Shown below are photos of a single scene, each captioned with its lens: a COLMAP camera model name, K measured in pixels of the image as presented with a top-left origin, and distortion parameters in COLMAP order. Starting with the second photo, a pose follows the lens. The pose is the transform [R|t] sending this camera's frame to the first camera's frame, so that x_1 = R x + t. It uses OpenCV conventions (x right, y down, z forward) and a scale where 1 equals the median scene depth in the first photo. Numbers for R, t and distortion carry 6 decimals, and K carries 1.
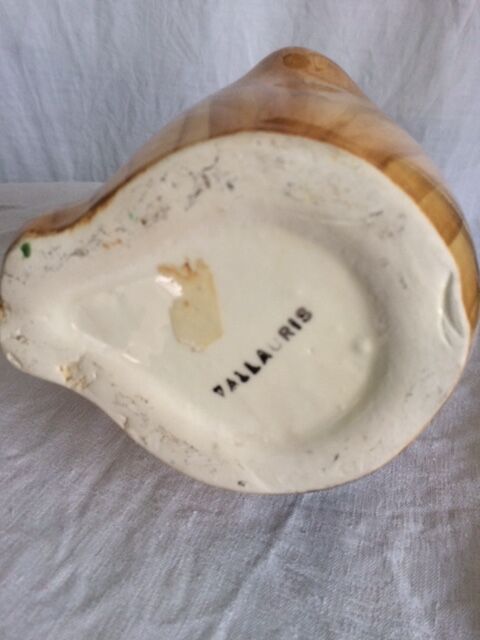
lens RADIAL K [[545.8, 0, 244.6], [0, 545.8, 315.2], [0, 0, 1]] dist [0.044741, -0.093579]
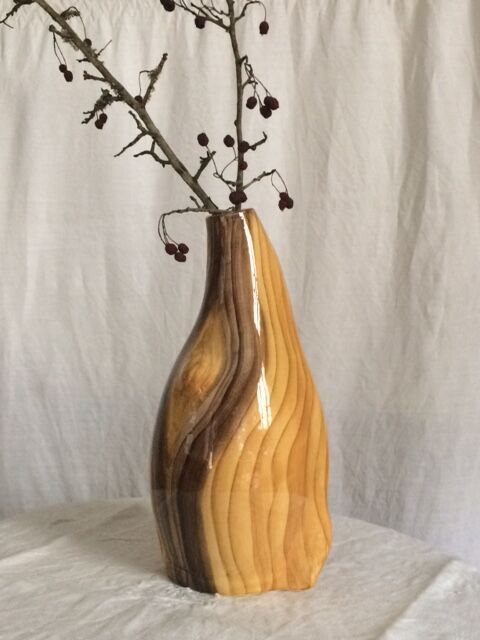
lens RADIAL K [[851.8, 0, 236.1], [0, 851.8, 318.6], [0, 0, 1]] dist [0.012308, 0.000000]
pose [[0.992156, -0.105173, -0.067558, 0.144456], [0.065799, 0.898932, -0.433119, 0.220455], [0.106283, 0.425277, 0.898801, -0.797095]]
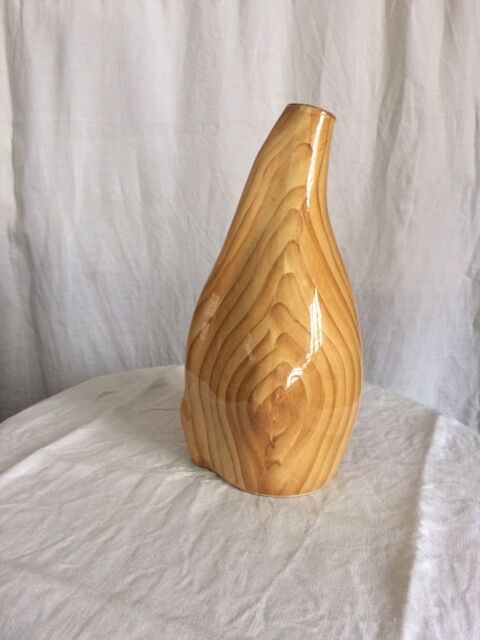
lens RADIAL K [[545.8, 0, 237.5], [0, 545.8, 319.4], [0, 0, 1]] dist [0.044741, -0.093579]
pose [[0.991691, -0.112891, -0.061683, 0.036063], [0.094053, 0.963392, -0.251056, 0.019463], [0.087767, 0.243168, 0.966005, -0.433493]]
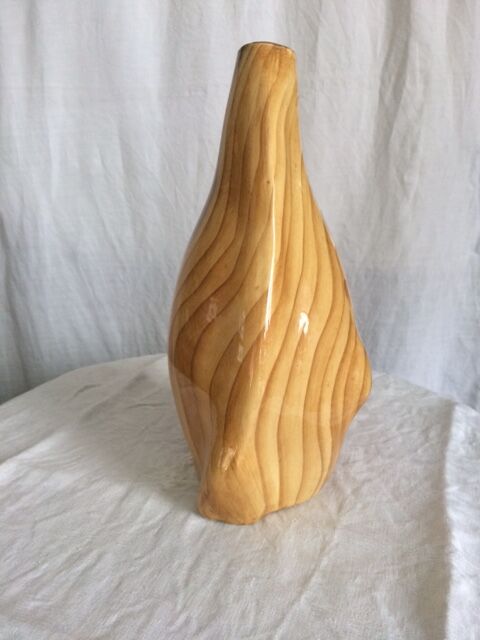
lens RADIAL K [[545.8, 0, 238.1], [0, 545.8, 318.4], [0, 0, 1]] dist [0.044741, -0.093579]
pose [[0.991102, -0.125696, -0.043786, 0.014071], [0.113292, 0.969307, -0.218196, -0.017700], [0.069868, 0.211294, 0.974922, -0.309951]]
